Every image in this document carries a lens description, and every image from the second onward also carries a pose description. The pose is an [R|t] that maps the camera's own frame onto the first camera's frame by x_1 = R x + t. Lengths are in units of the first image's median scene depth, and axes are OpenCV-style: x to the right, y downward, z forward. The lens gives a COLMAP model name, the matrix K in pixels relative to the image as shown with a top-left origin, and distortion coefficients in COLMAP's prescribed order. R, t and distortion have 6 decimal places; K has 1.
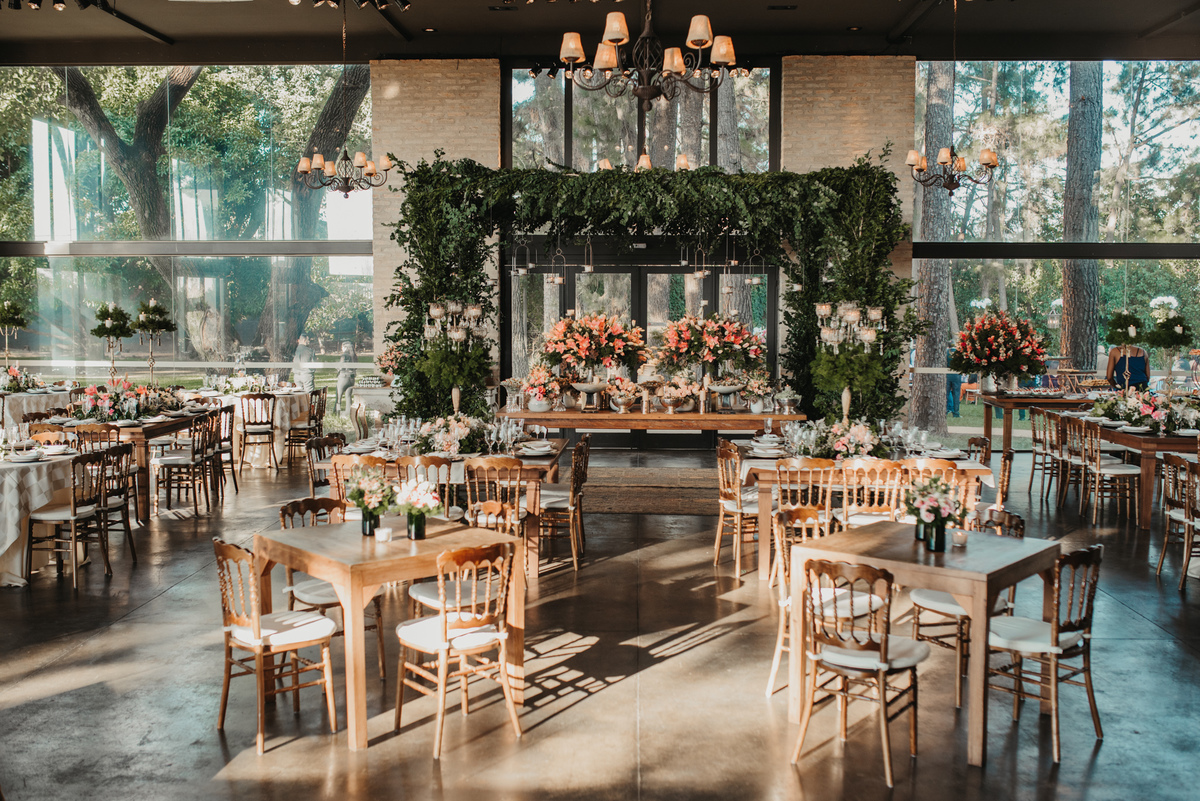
lens RADIAL K [[1102.5, 0, 600.0], [0, 1102.5, 400.5], [0, 0, 1]] dist [-0.046396, 0.019327]
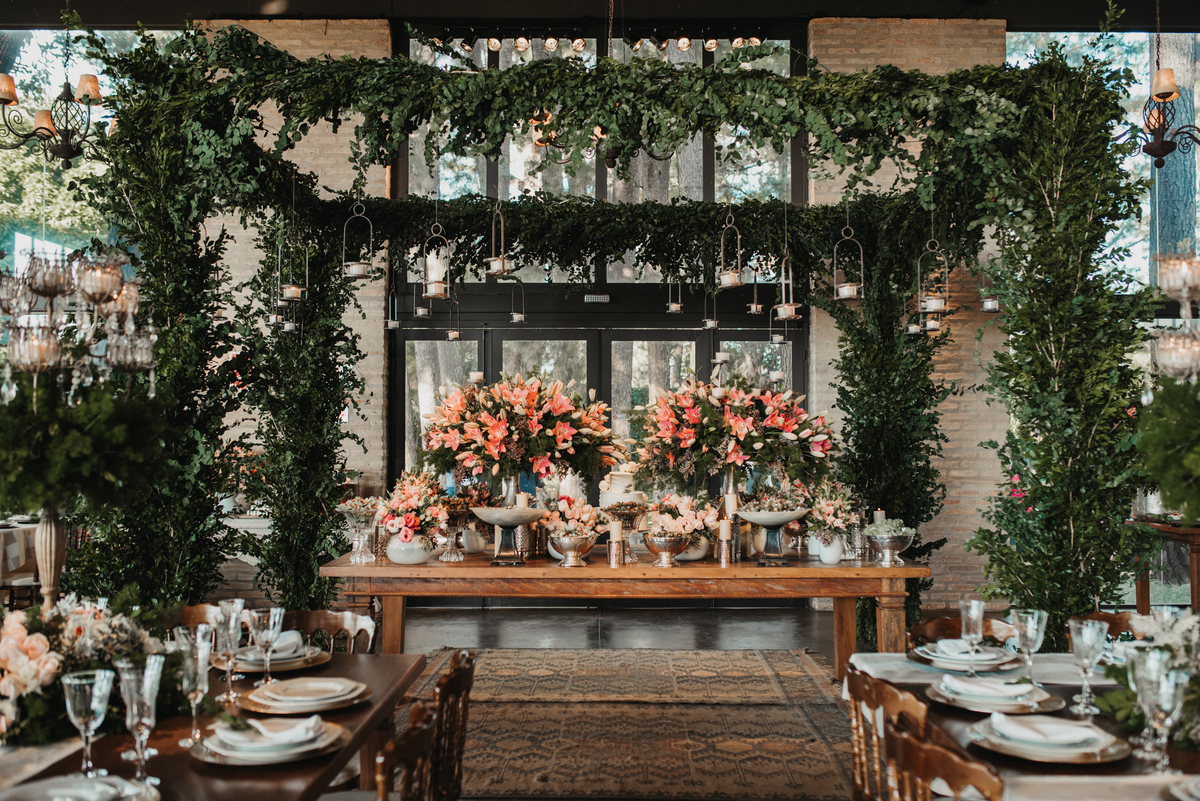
lens RADIAL K [[1102.5, 0, 600.0], [0, 1102.5, 400.5], [0, 0, 1]] dist [-0.046396, 0.019327]
pose [[0.999192, -0.000265, 0.040197, 0.013041], [0.004809, 0.993583, -0.113002, -0.006844], [-0.039909, 0.113104, 0.992781, 0.477590]]
